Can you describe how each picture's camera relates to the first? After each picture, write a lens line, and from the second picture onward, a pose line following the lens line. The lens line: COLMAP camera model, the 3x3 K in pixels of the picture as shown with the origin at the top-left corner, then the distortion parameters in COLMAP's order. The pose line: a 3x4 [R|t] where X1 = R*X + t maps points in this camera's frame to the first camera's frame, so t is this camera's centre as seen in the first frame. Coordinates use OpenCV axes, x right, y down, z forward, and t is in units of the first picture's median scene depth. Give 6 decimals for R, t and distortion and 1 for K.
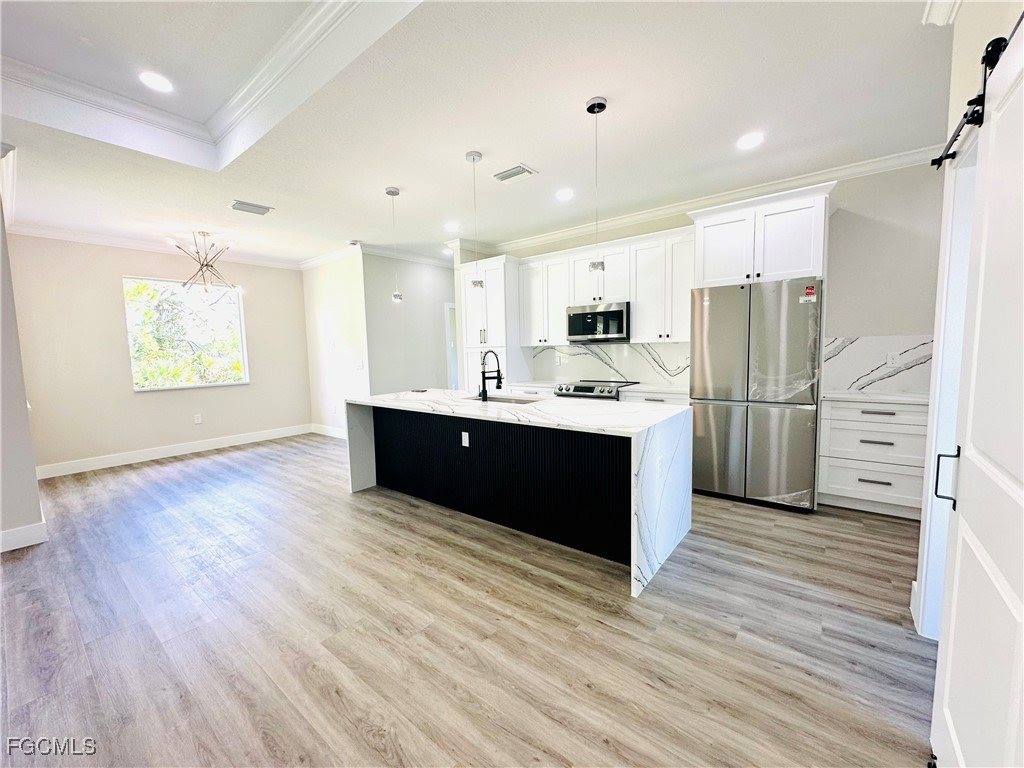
lens RADIAL K [[407.9, 0, 511.1], [0, 407.9, 384.5], [0, 0, 1]] dist [-0.000609, -0.000059]
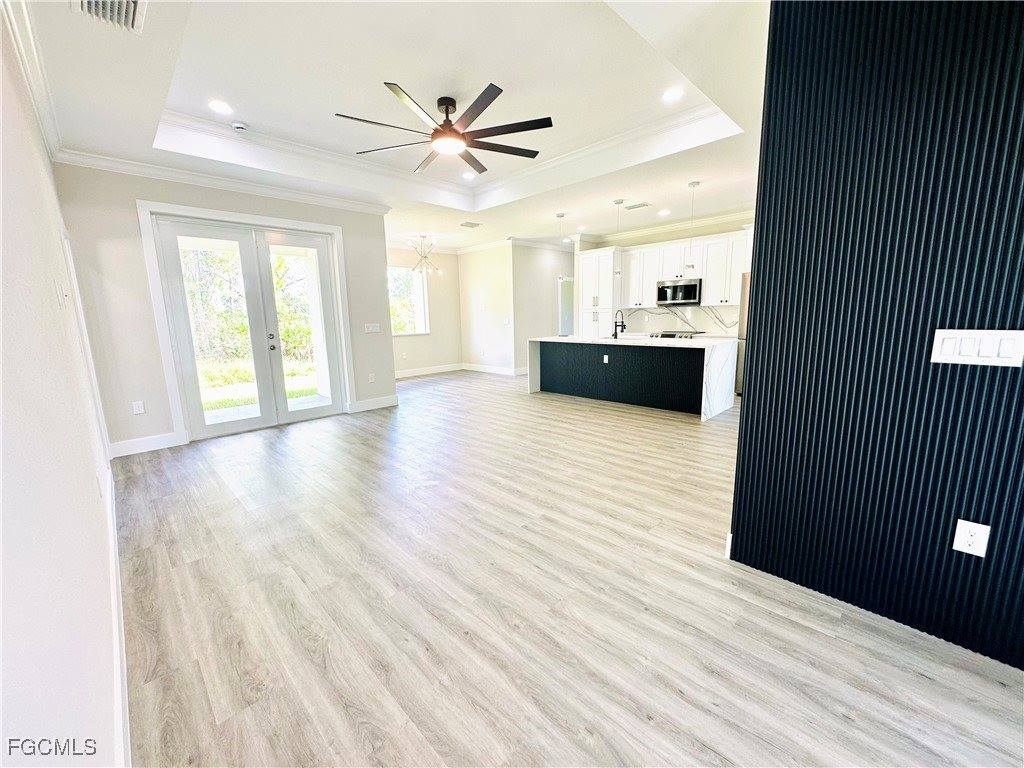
lens RADIAL K [[407.9, 0, 511.1], [0, 407.9, 384.5], [0, 0, 1]] dist [-0.000609, -0.000059]
pose [[0.993115, 0.020769, -0.115290, -0.296826], [-0.010740, 0.996156, 0.086935, 0.086425], [0.116652, -0.085098, 0.989520, -0.800989]]
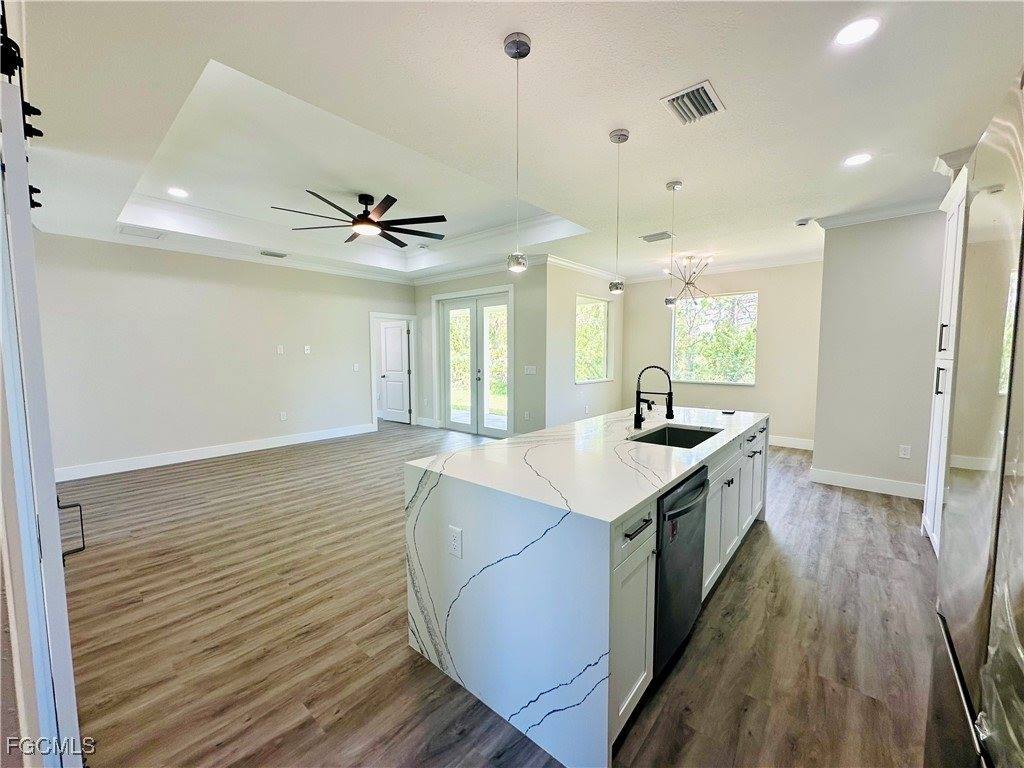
lens RADIAL K [[407.9, 0, 511.1], [0, 407.9, 384.5], [0, 0, 1]] dist [-0.000609, -0.000059]
pose [[-0.039393, 0.099804, -0.994227, 0.704680], [-0.085567, 0.991007, 0.102871, -0.101504], [0.995553, 0.089126, -0.030499, 0.741111]]
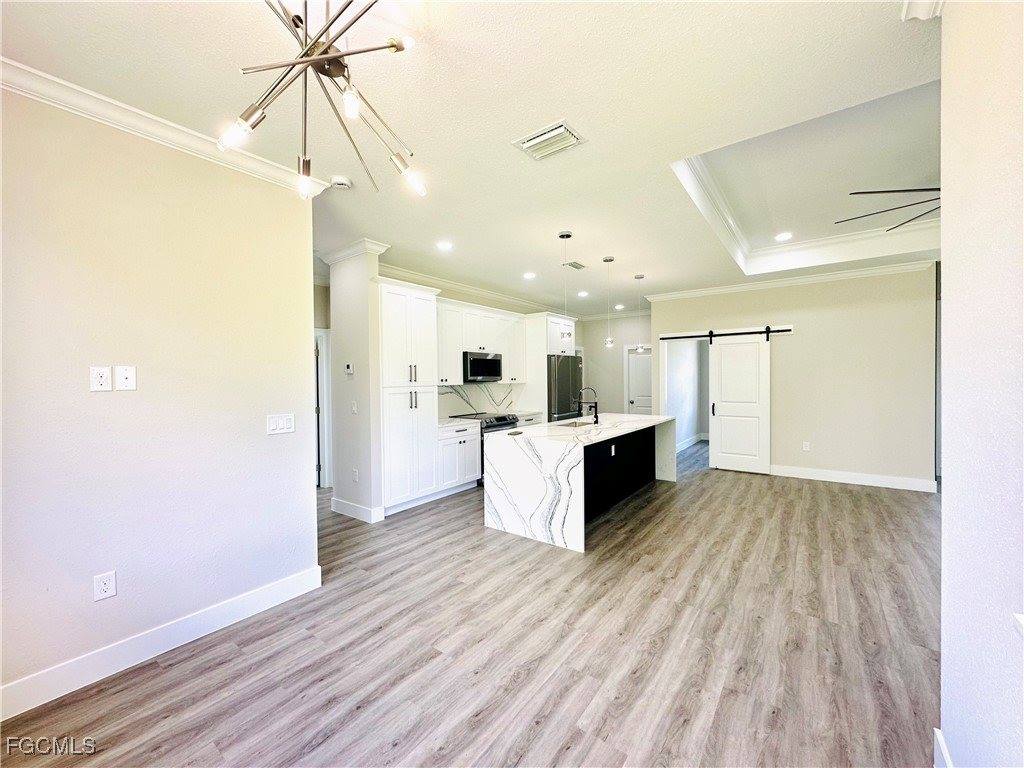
lens RADIAL K [[407.9, 0, 511.1], [0, 407.9, 384.5], [0, 0, 1]] dist [-0.000609, -0.000059]
pose [[-0.029509, 0.010050, 0.999514, -1.386152], [0.100300, 0.994932, -0.007043, -0.106366], [-0.994520, 0.100043, -0.030367, 1.266115]]
